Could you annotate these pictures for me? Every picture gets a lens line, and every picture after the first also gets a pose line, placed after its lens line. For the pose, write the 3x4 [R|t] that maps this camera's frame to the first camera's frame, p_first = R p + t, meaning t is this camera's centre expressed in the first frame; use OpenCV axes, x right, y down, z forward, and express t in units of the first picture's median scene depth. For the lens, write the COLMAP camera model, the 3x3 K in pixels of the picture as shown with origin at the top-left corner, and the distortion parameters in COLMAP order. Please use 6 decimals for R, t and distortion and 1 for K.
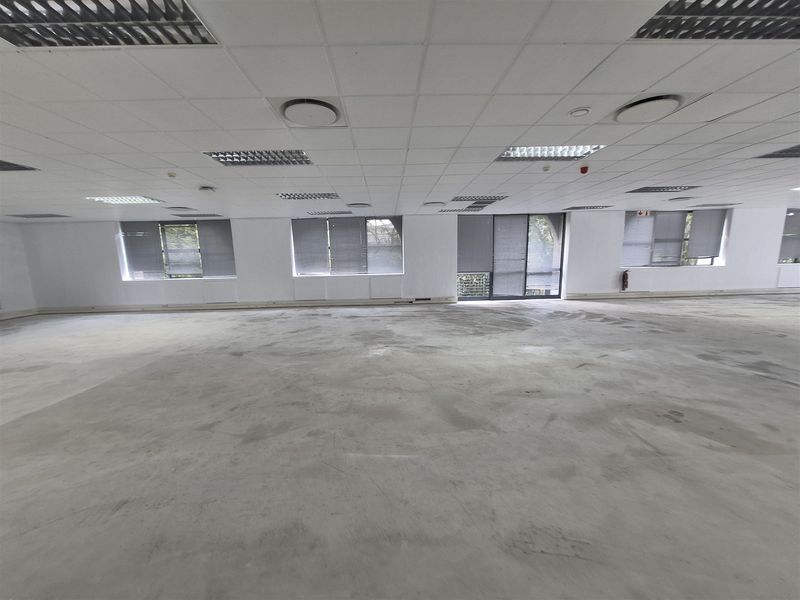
lens RADIAL K [[316.7, 0, 397.6], [0, 316.7, 309.4], [0, 0, 1]] dist [0.005007, -0.000023]
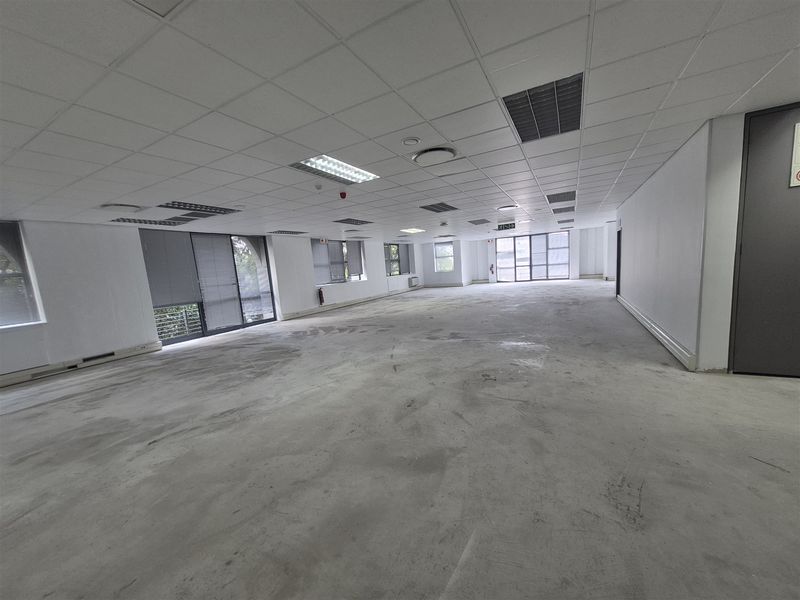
lens RADIAL K [[316.7, 0, 397.6], [0, 316.7, 309.4], [0, 0, 1]] dist [0.005007, -0.000023]
pose [[0.504258, -0.130103, 0.853696, -0.201827], [0.200473, 0.979214, 0.030817, -0.034418], [-0.839961, 0.155603, 0.519859, 0.233327]]
